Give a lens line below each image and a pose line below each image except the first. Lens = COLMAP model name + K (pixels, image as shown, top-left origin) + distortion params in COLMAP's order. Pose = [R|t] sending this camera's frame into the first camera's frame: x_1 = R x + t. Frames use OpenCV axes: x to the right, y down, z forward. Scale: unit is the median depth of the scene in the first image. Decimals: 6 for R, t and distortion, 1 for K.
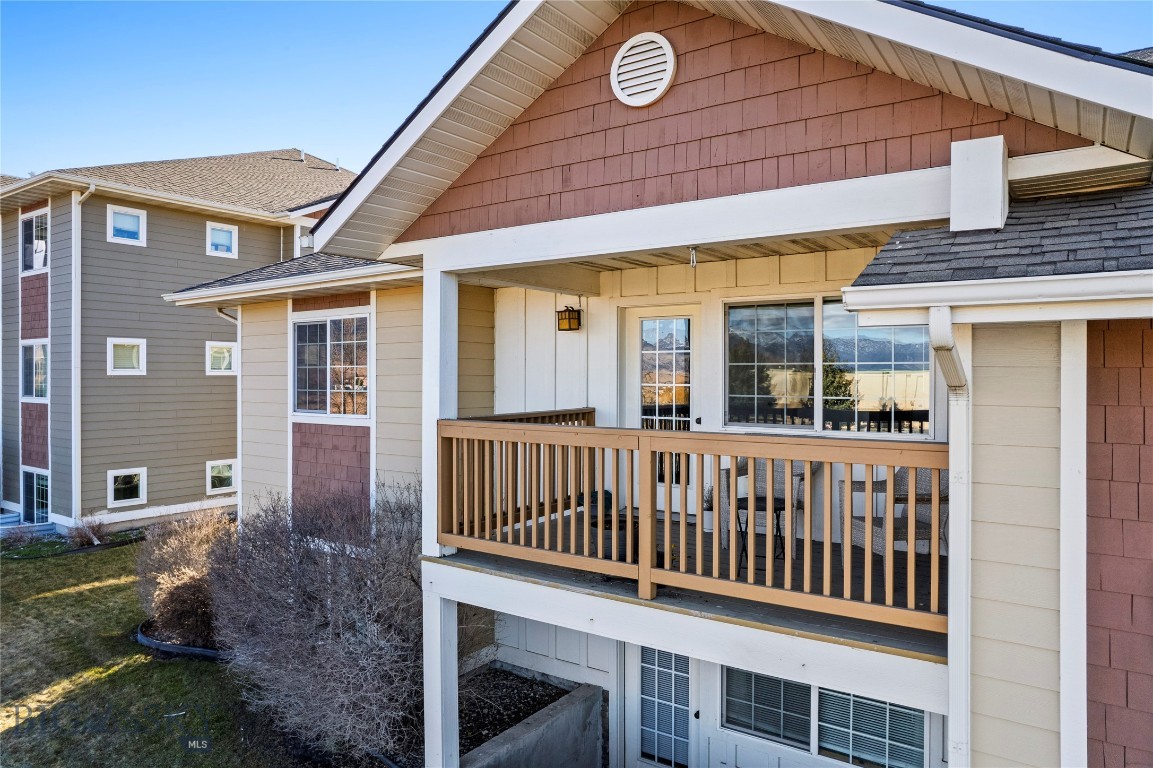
lens RADIAL K [[741.4, 0, 570.5], [0, 741.4, 377.7], [0, 0, 1]] dist [-0.078878, 0.069013]
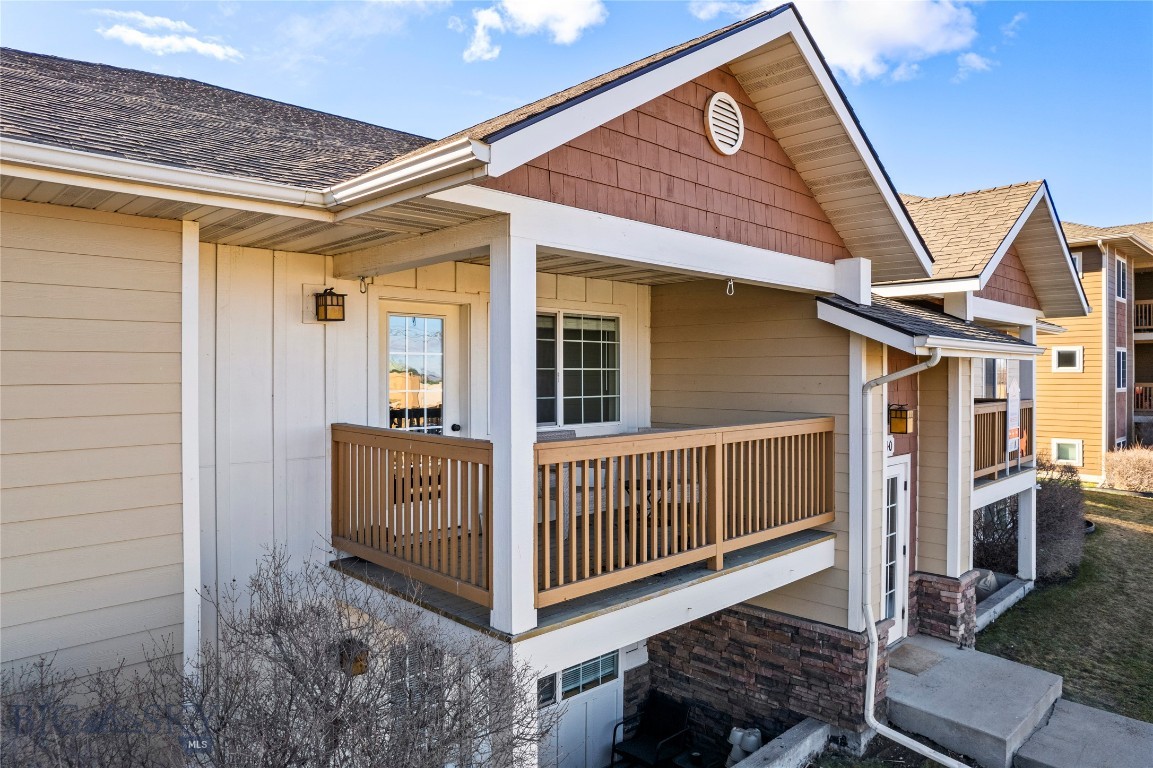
lens RADIAL K [[741.4, 0, 579.6], [0, 741.4, 375.9], [0, 0, 1]] dist [-0.078878, 0.069013]
pose [[0.190713, -0.004831, 0.981634, -0.913017], [0.000733, 0.999988, 0.004778, -0.014961], [-0.981646, -0.000191, 0.190714, 0.822217]]
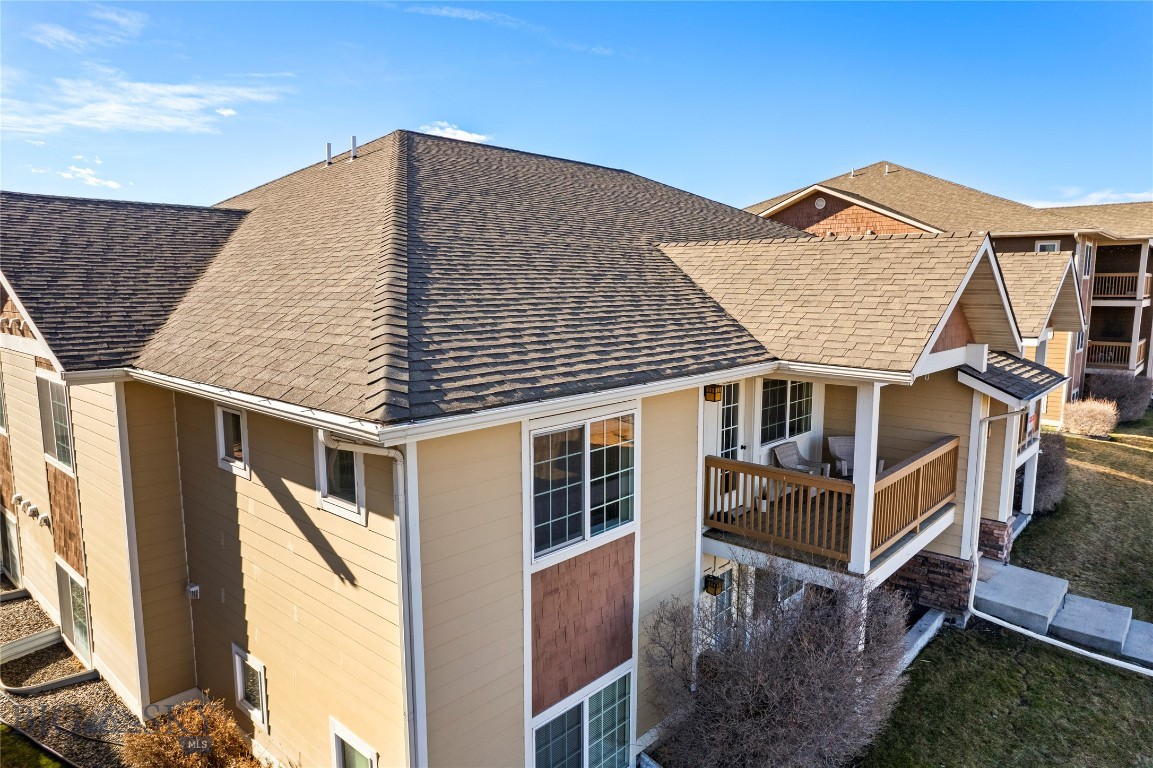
lens RADIAL K [[741.4, 0, 567.9], [0, 741.4, 385.6], [0, 0, 1]] dist [-0.078878, 0.069013]
pose [[0.129093, -0.139214, 0.981812, -1.744309], [0.000656, 0.990108, 0.140305, -0.363930], [-0.991632, -0.017468, 0.127908, 1.458786]]
